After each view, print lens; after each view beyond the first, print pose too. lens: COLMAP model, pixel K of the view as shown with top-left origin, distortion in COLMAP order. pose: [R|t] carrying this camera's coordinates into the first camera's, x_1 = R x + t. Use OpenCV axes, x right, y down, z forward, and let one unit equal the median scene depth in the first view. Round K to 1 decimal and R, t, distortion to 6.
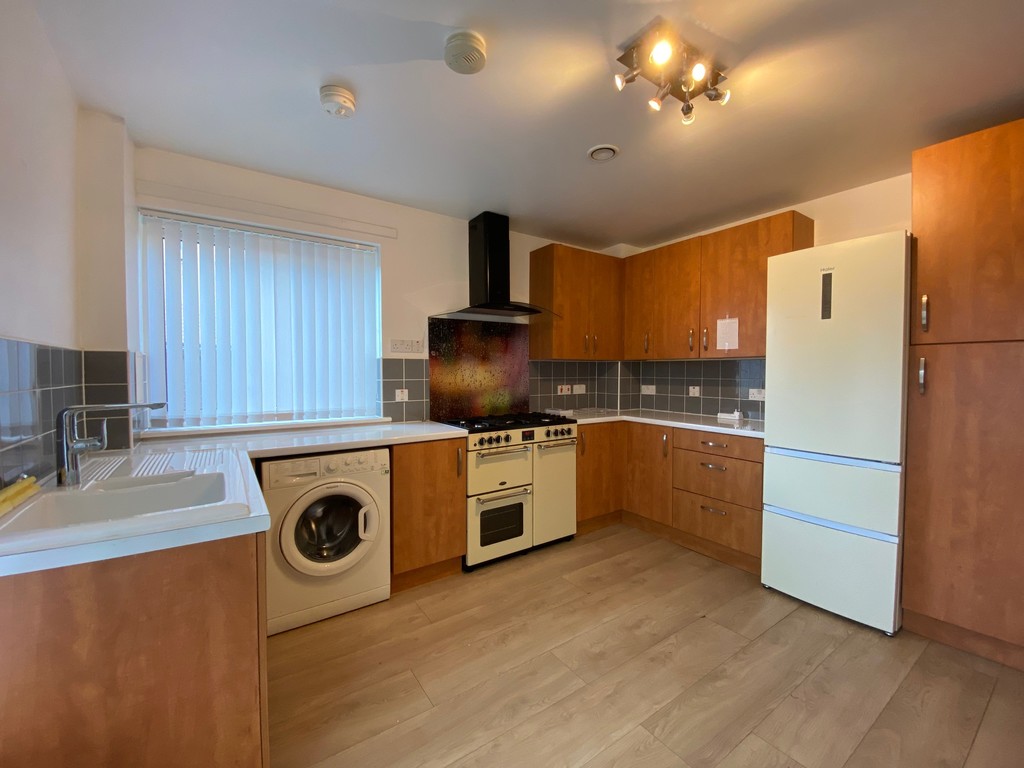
lens RADIAL K [[420.6, 0, 512.0], [0, 420.6, 384.0], [0, 0, 1]] dist [0.053337, -0.034721]
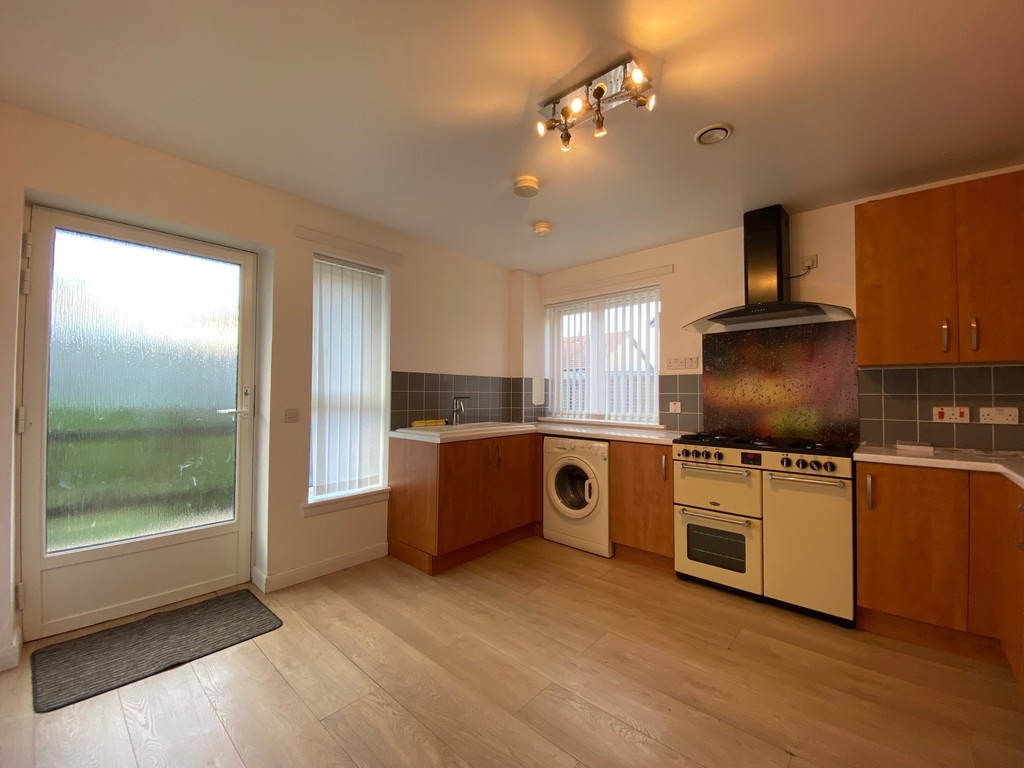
lens RADIAL K [[420.6, 0, 512.0], [0, 420.6, 384.0], [0, 0, 1]] dist [0.053337, -0.034721]
pose [[0.228185, -0.020474, -0.973402, 0.772087], [-0.036331, 0.998903, -0.029528, 0.014608], [0.972940, 0.042102, 0.227191, 0.324722]]
